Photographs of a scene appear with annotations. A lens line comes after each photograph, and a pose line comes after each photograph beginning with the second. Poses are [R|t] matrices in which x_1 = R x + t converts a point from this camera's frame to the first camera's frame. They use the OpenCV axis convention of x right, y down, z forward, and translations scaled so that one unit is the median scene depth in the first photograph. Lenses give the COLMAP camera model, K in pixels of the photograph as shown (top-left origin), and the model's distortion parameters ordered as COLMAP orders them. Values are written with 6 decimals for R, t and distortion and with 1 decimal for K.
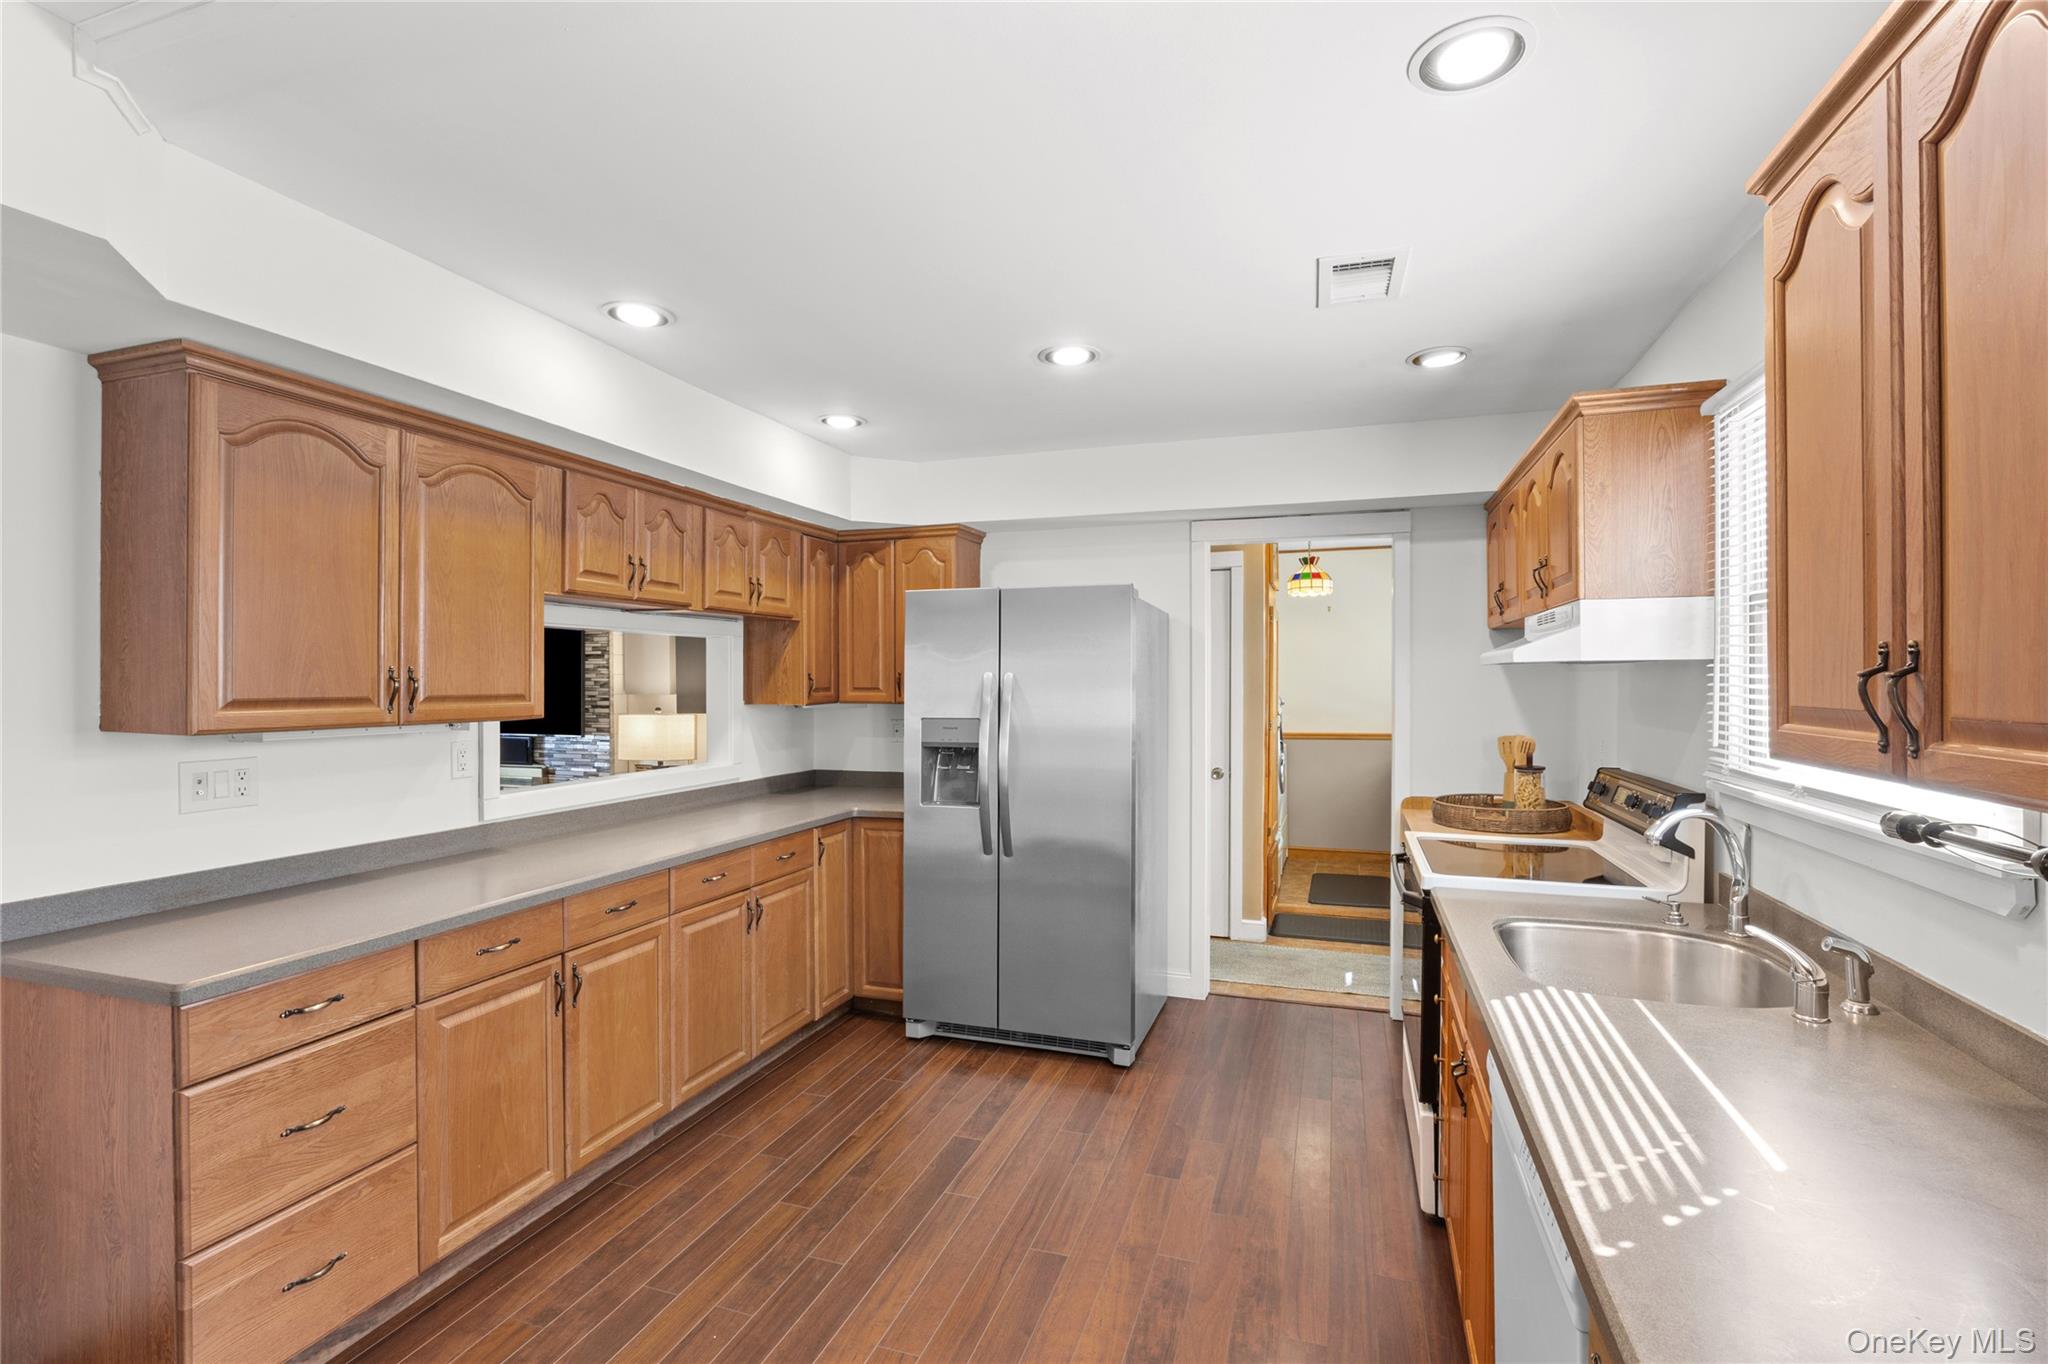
lens RADIAL K [[923.6, 0, 1019.8], [0, 923.6, 679.6], [0, 0, 1]] dist [-0.003806, -0.000346]
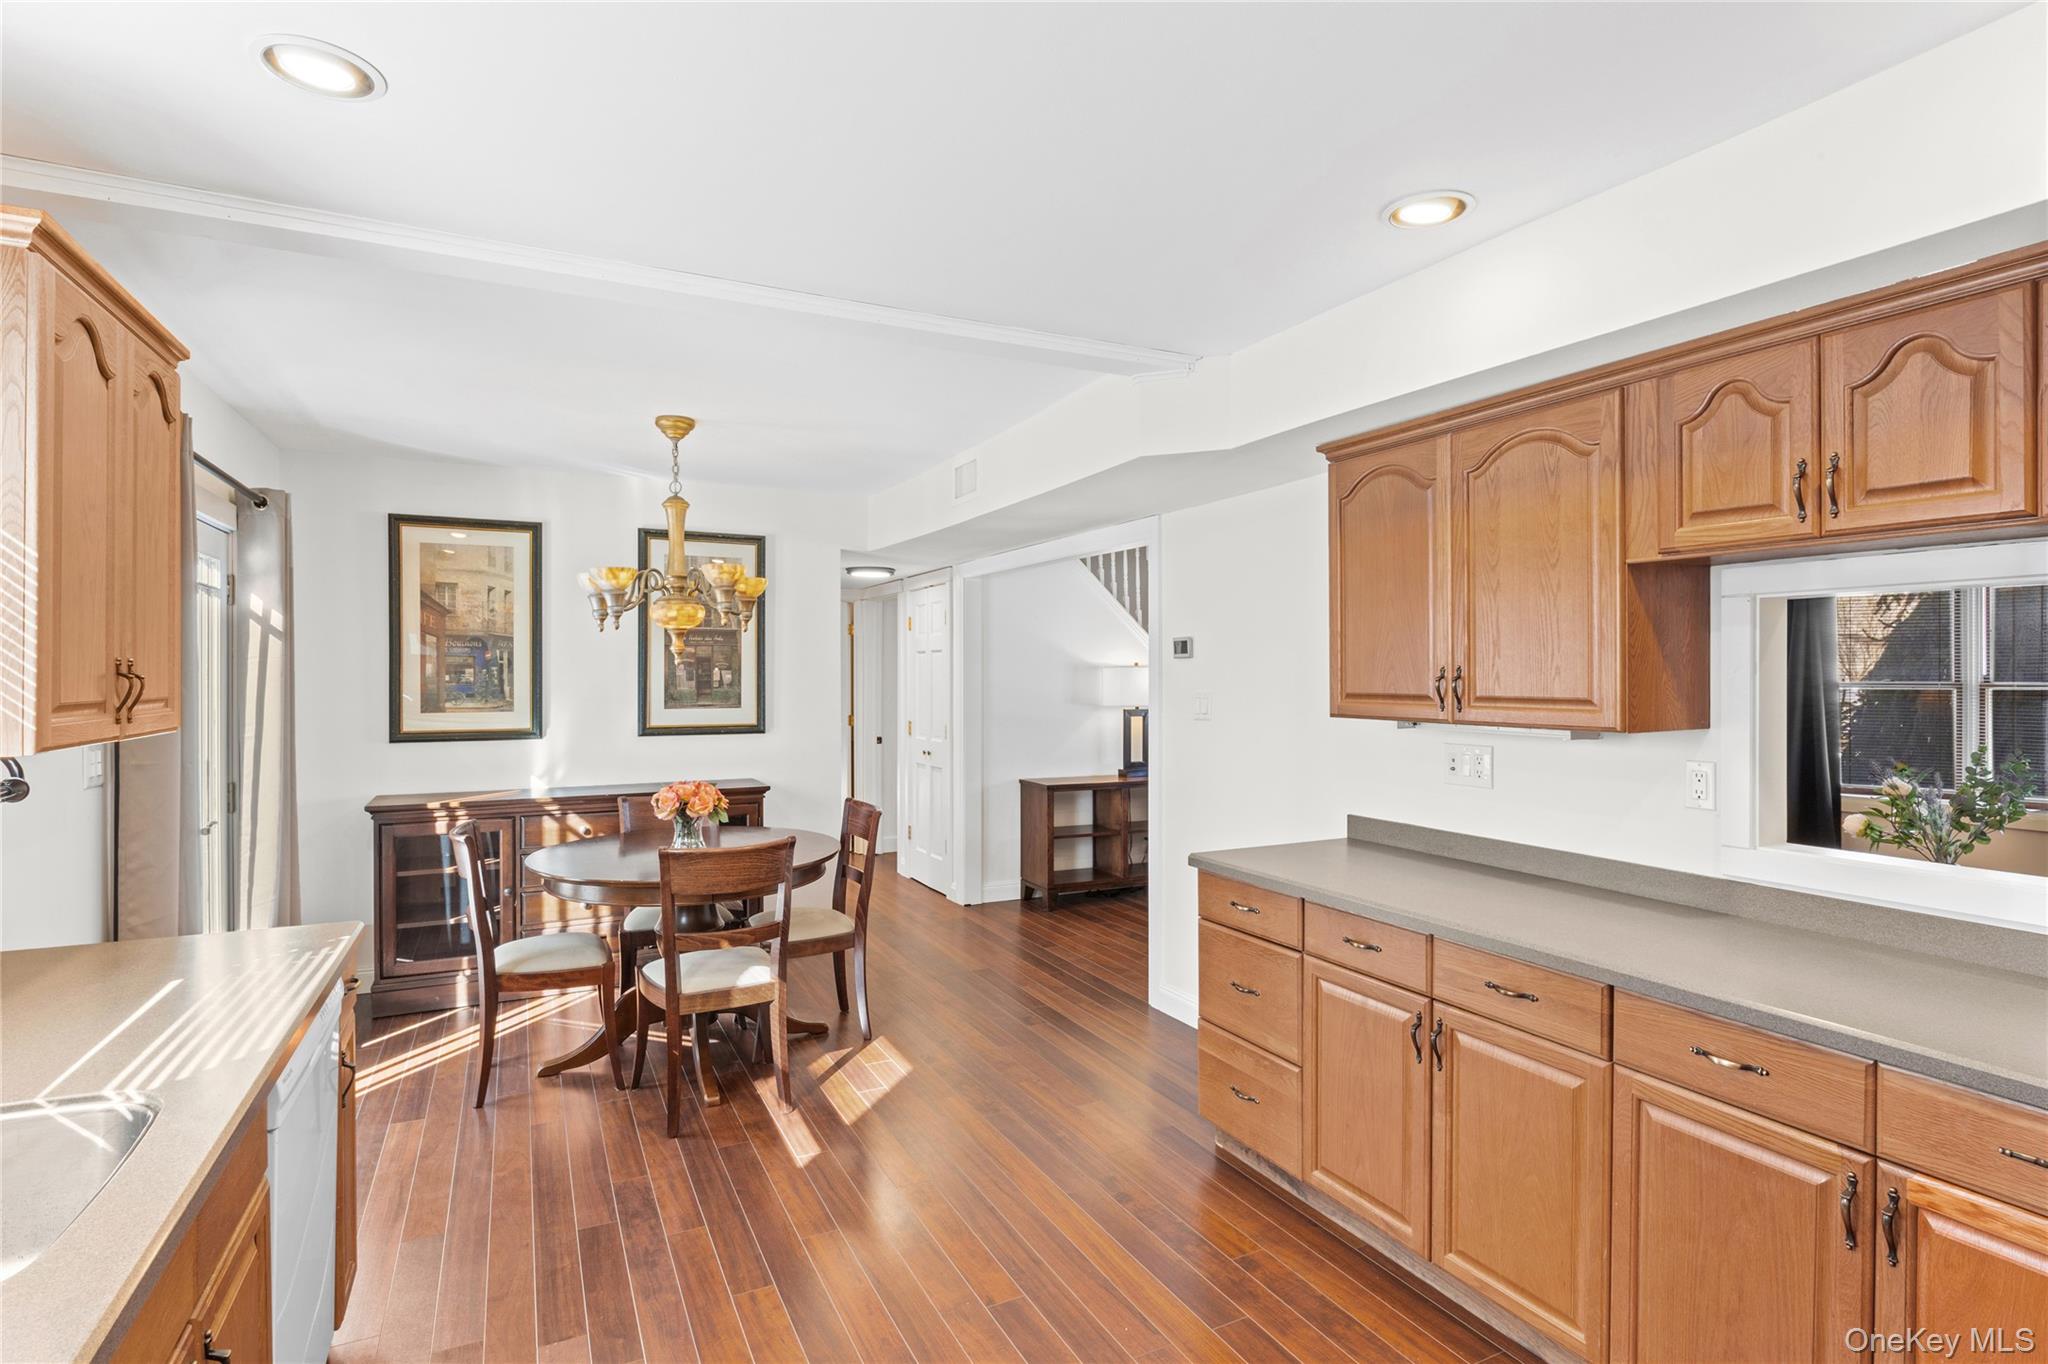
lens RADIAL K [[1026.1, 0, 1025.2], [0, 1026.1, 676.6], [0, 0, 1]] dist [-0.000218, 0.000017]
pose [[-0.697906, 0.001281, -0.716188, 0.449754], [-0.001936, 0.999991, 0.003675, -0.005416], [0.716187, 0.003951, -0.697898, 1.385174]]
